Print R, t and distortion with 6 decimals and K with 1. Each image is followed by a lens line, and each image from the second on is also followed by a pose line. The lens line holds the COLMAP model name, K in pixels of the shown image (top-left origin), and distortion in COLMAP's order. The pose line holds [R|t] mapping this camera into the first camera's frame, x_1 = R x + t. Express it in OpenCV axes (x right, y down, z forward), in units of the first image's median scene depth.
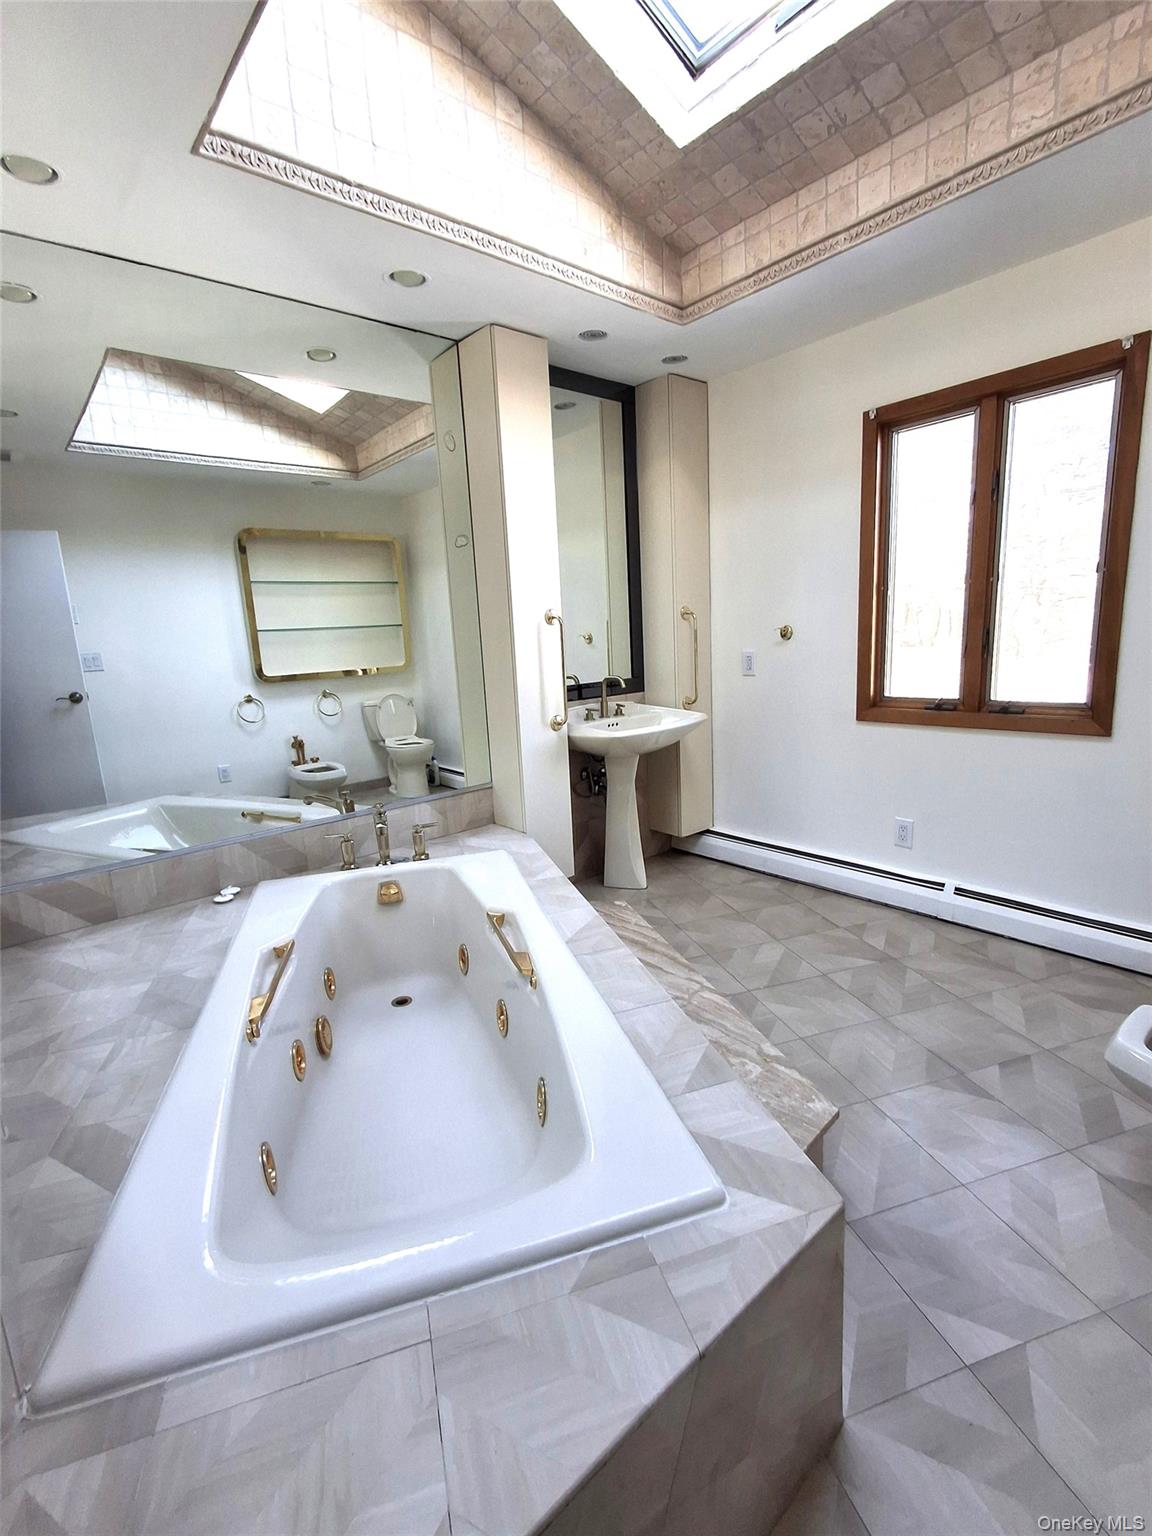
lens RADIAL K [[702.9, 0, 591.2], [0, 702.9, 766.0], [0, 0, 1]] dist [0.003261, 0.004582]
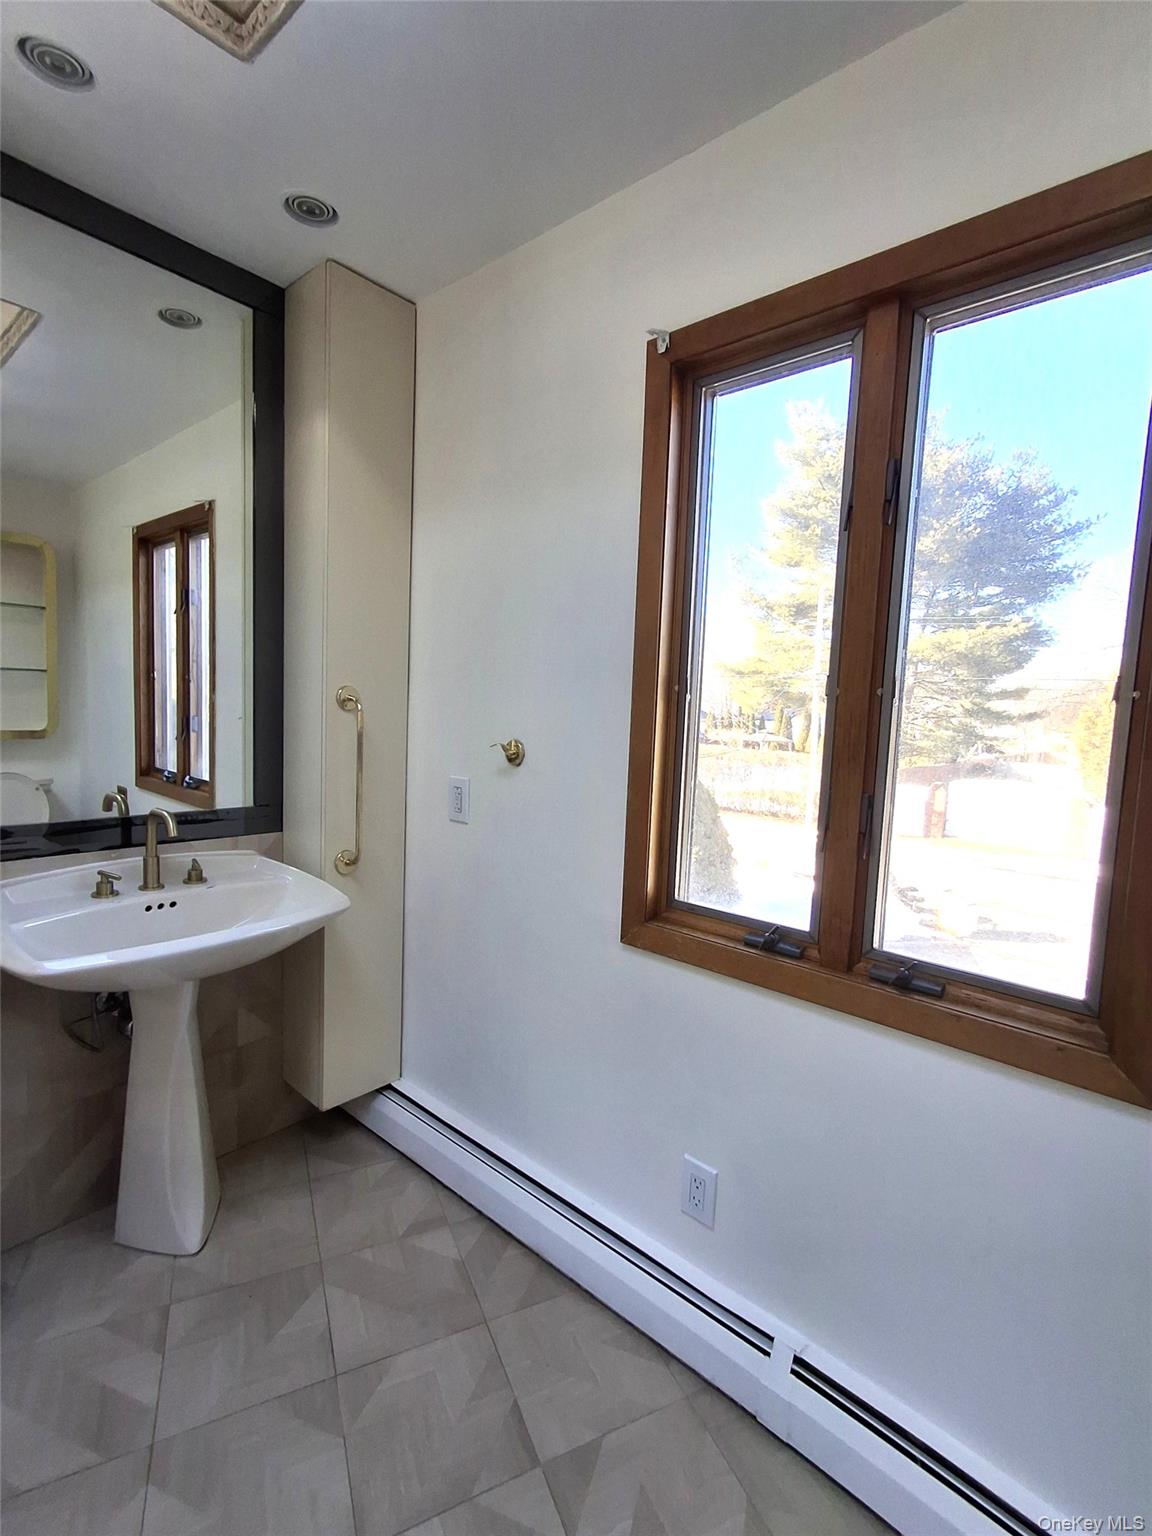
lens RADIAL K [[702.9, 0, 584.7], [0, 702.9, 765.3], [0, 0, 1]] dist [0.003261, 0.004582]
pose [[0.987117, 0.079549, 0.138827, 0.313417], [-0.064956, 0.992172, -0.106658, -0.156117], [-0.146224, 0.096266, 0.984556, 0.575864]]
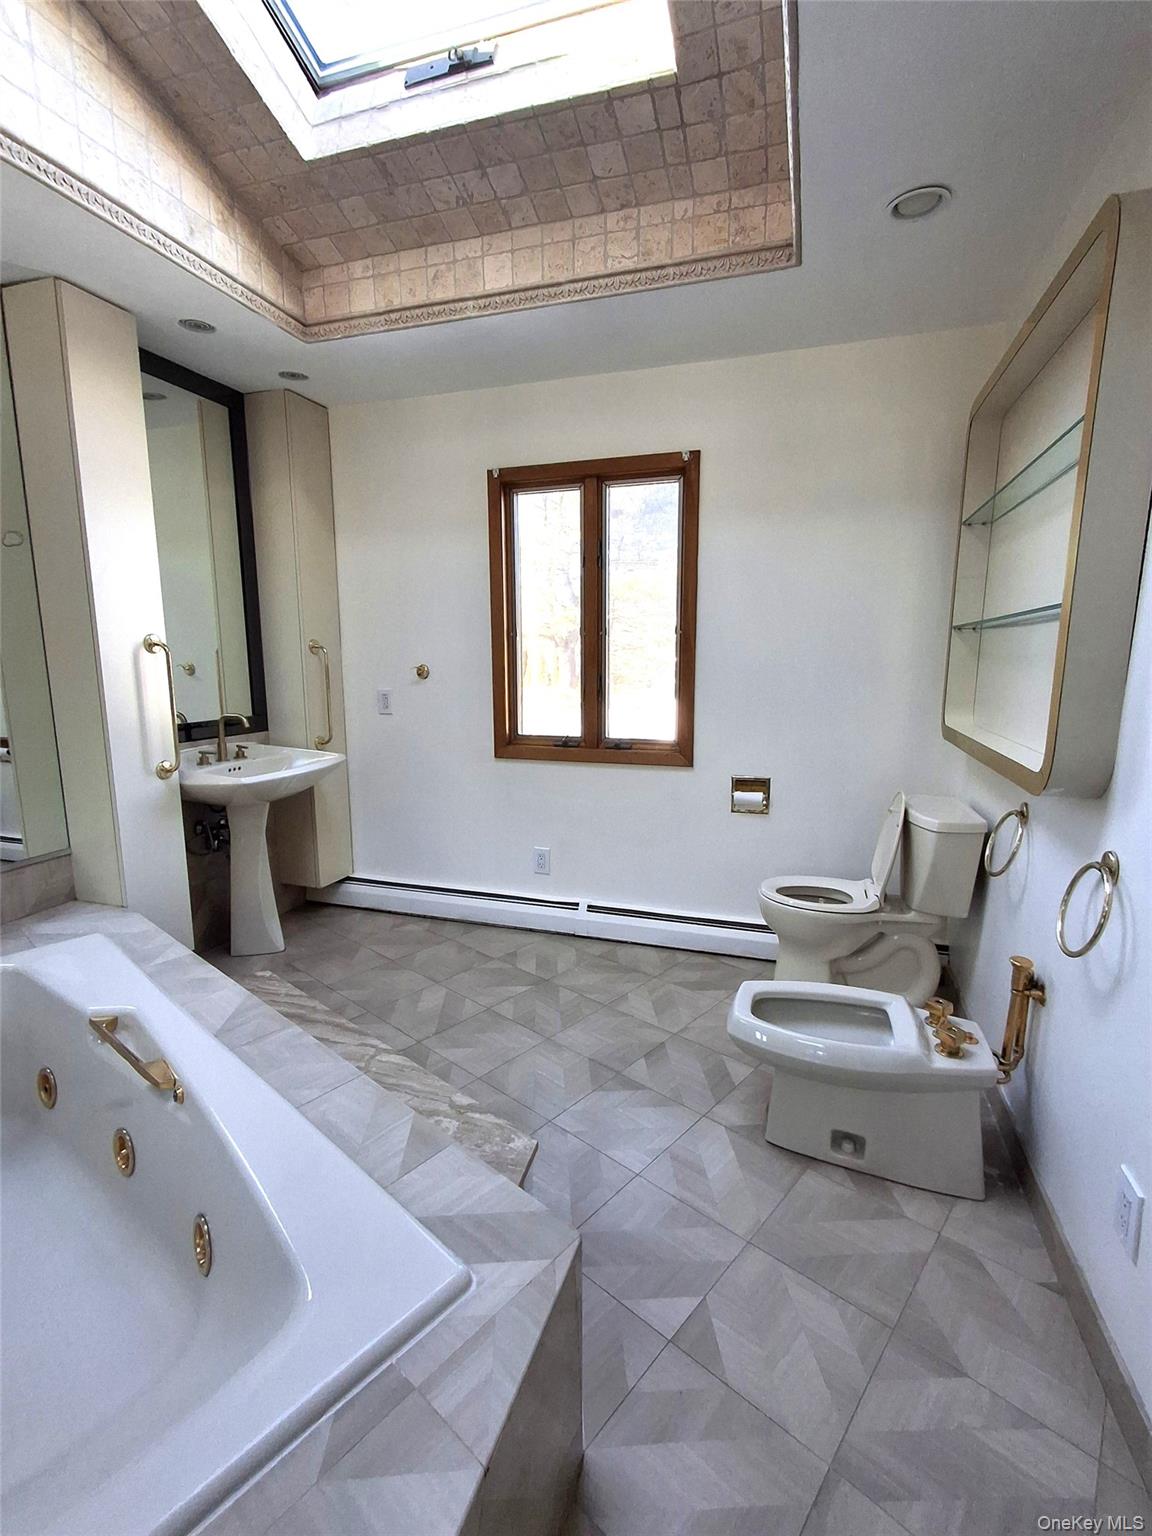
lens RADIAL K [[702.9, 0, 581.2], [0, 702.9, 773.6], [0, 0, 1]] dist [0.003261, 0.004582]
pose [[0.860098, -0.037540, 0.508746, -0.055374], [0.057169, 0.998100, -0.023001, -0.010958], [-0.506916, 0.048868, 0.860609, 0.035144]]
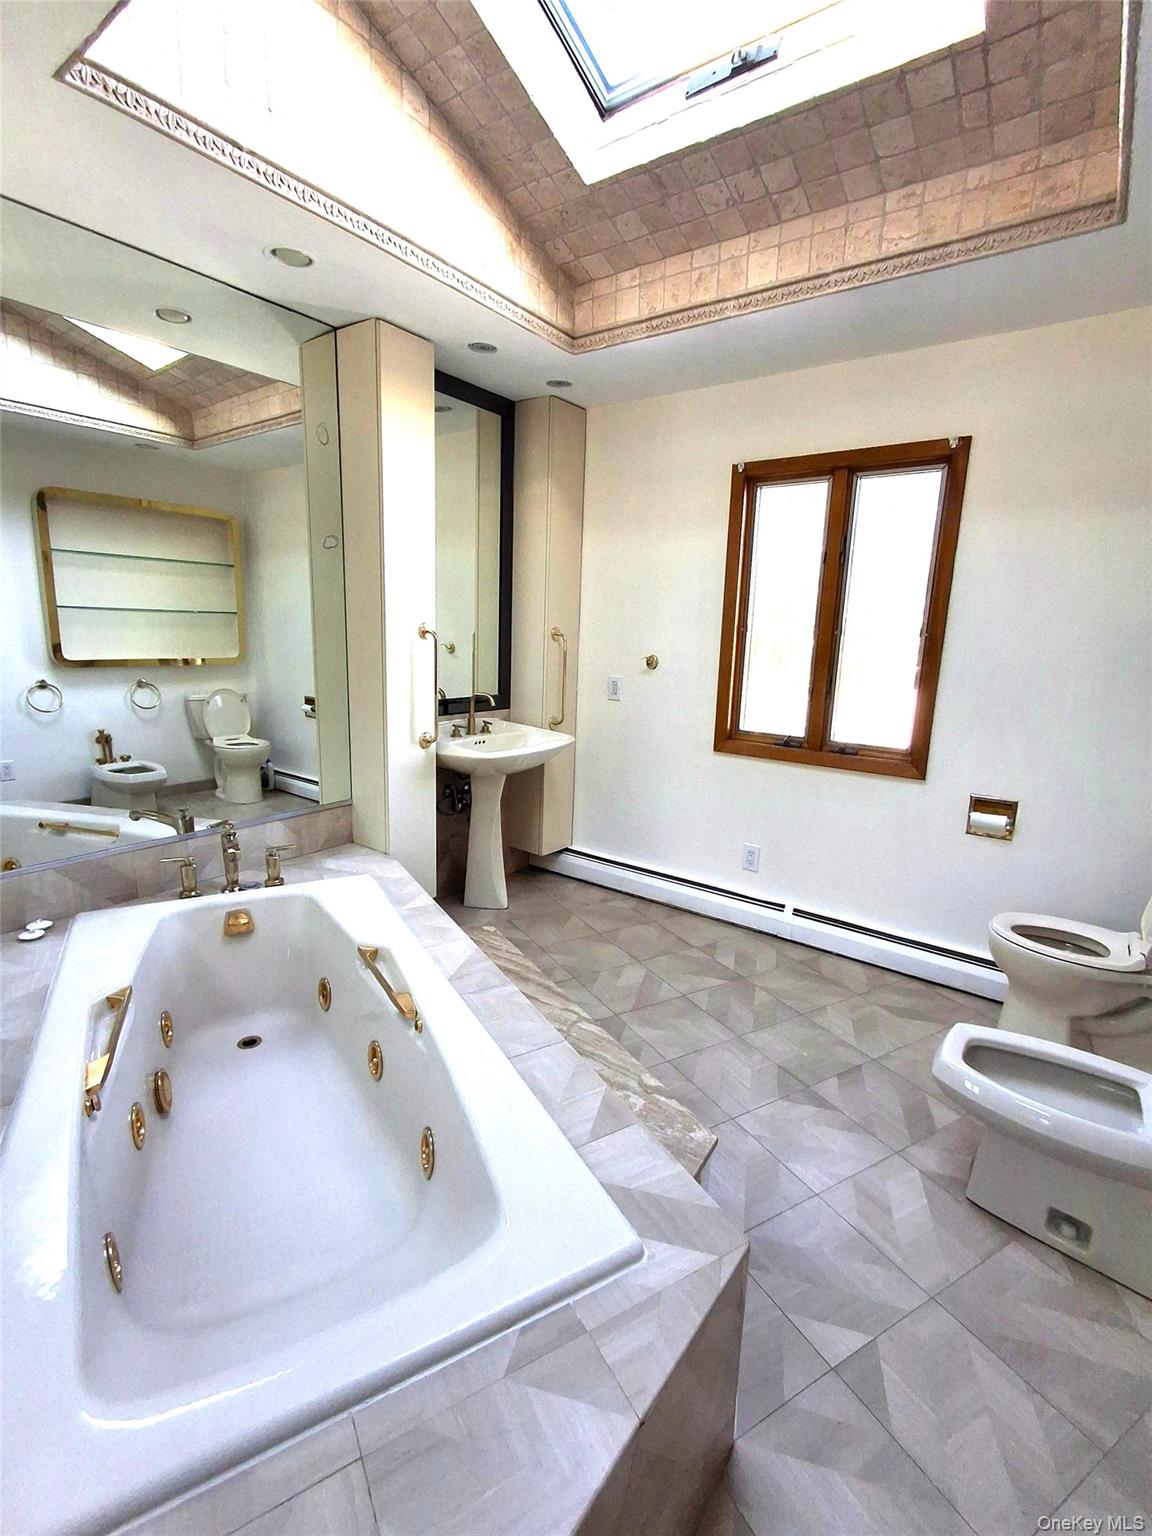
lens RADIAL K [[702.9, 0, 585.9], [0, 702.9, 769.5], [0, 0, 1]] dist [0.003261, 0.004582]
pose [[0.972434, 0.036931, 0.230234, -0.063119], [-0.038751, 0.999243, 0.003388, -0.037680], [-0.229935, -0.012217, 0.973129, 0.009641]]
